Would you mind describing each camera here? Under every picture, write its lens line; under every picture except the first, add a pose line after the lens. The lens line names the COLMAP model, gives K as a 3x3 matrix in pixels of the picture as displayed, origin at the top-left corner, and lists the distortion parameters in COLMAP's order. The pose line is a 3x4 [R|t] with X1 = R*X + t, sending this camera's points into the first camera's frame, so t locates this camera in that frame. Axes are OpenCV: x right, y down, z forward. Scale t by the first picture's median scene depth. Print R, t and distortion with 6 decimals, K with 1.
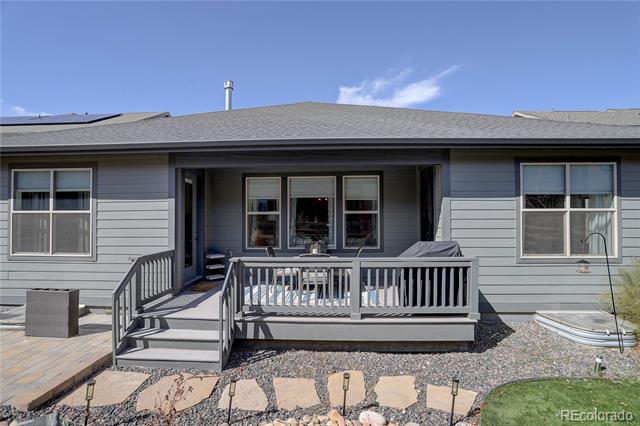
lens RADIAL K [[306.9, 0, 322.0], [0, 306.9, 214.2], [0, 0, 1]] dist [-0.032729, 0.004013]
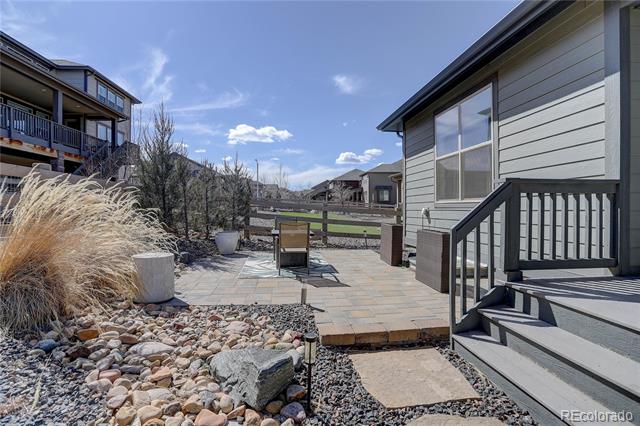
lens RADIAL K [[306.9, 0, 306.6], [0, 306.9, 208.6], [0, 0, 1]] dist [-0.032729, 0.004013]
pose [[0.132594, 0.002809, -0.991166, -0.092905], [0.014755, 0.999880, 0.004807, 0.163346], [0.991061, -0.015262, 0.132536, 0.484678]]
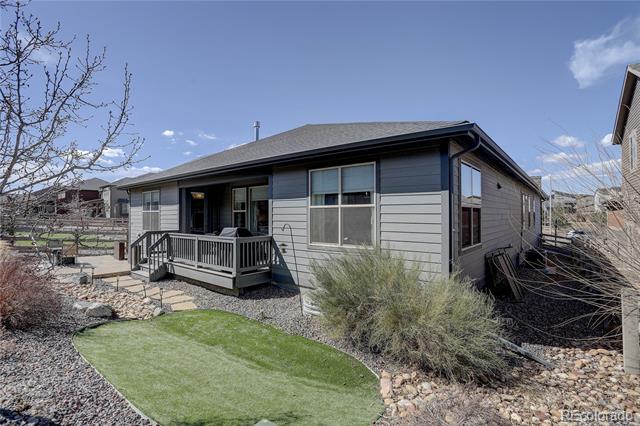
lens RADIAL K [[306.9, 0, 303.7], [0, 306.9, 214.1], [0, 0, 1]] dist [-0.032729, 0.004013]
pose [[0.783149, -0.002081, -0.621831, 1.473118], [0.005910, 0.999974, 0.004097, 0.010661], [0.621806, -0.006884, 0.783141, -0.033347]]
